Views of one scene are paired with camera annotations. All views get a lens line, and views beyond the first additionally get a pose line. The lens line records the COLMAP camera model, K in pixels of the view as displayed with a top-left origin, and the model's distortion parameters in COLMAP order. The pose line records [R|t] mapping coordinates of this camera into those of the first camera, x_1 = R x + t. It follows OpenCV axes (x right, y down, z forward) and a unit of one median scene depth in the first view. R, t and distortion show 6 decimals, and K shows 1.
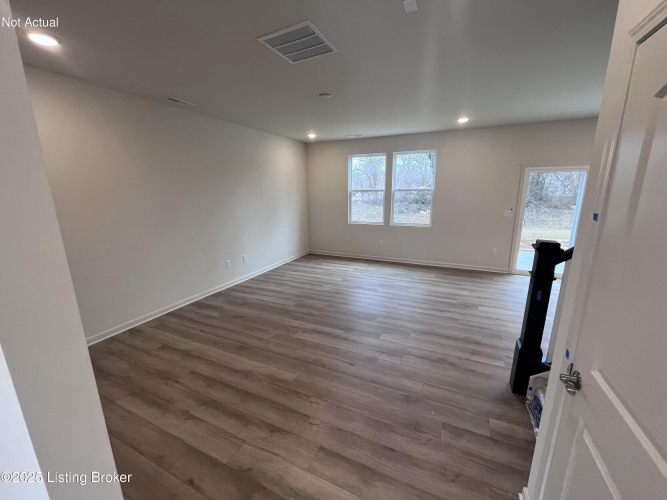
lens RADIAL K [[270.8, 0, 331.7], [0, 270.8, 251.1], [0, 0, 1]] dist [-0.003177, -0.000301]
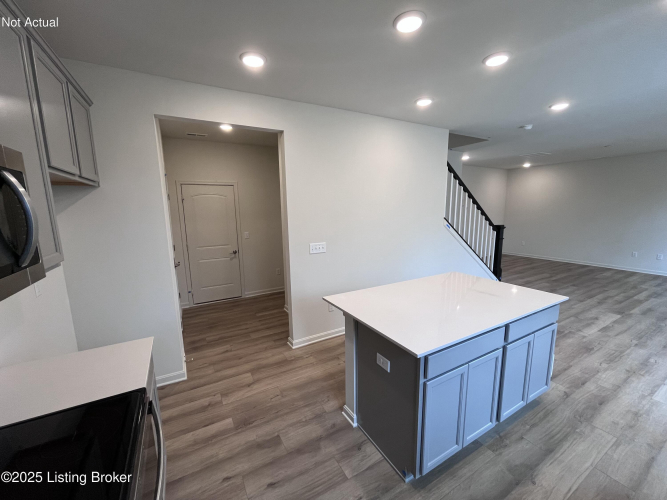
lens RADIAL K [[274.2, 0, 333.5], [0, 274.2, 250.0], [0, 0, 1]] dist [-0.000550, -0.000002]
pose [[-0.573807, 0.143731, -0.806280, 1.625842], [-0.163980, 0.944382, 0.285049, -0.121858], [0.802406, 0.295778, -0.518324, 0.490460]]
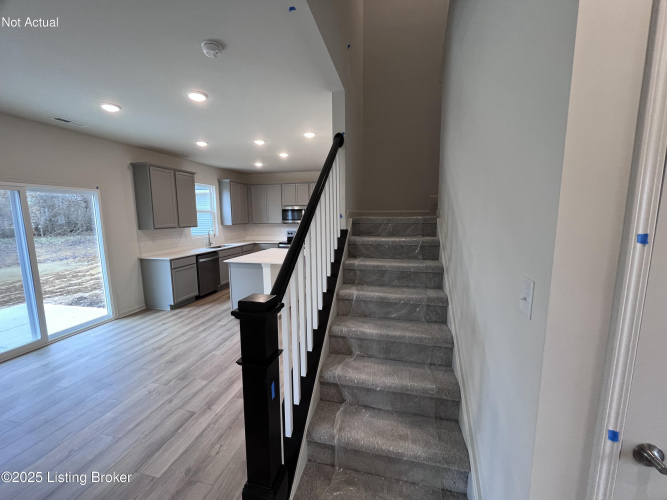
lens RADIAL K [[270.8, 0, 331.7], [0, 270.8, 251.1], [0, 0, 1]] dist [-0.003177, -0.000301]
pose [[-0.201402, -0.118516, 0.972312, 0.095139], [0.227138, 0.959945, 0.164057, -0.076546], [-0.952809, 0.253890, -0.166415, 0.390664]]
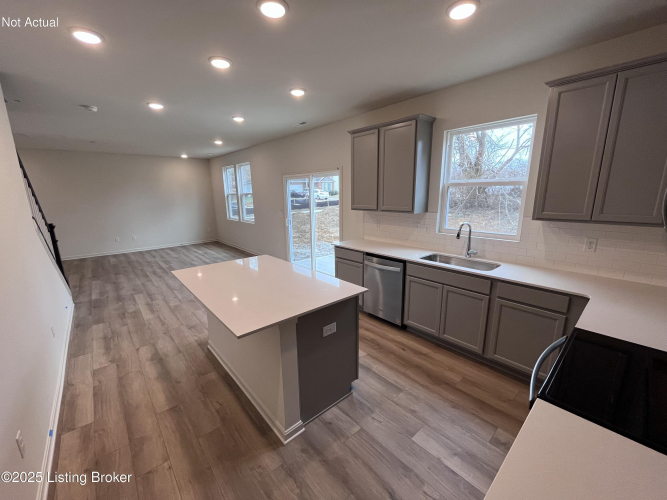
lens RADIAL K [[270.8, 0, 331.7], [0, 270.8, 251.1], [0, 0, 1]] dist [-0.003177, -0.000301]
pose [[0.915061, 0.080607, -0.395178, 1.469927], [-0.083461, 0.996461, 0.009995, -0.010028], [0.394585, 0.023836, 0.918550, 0.010150]]
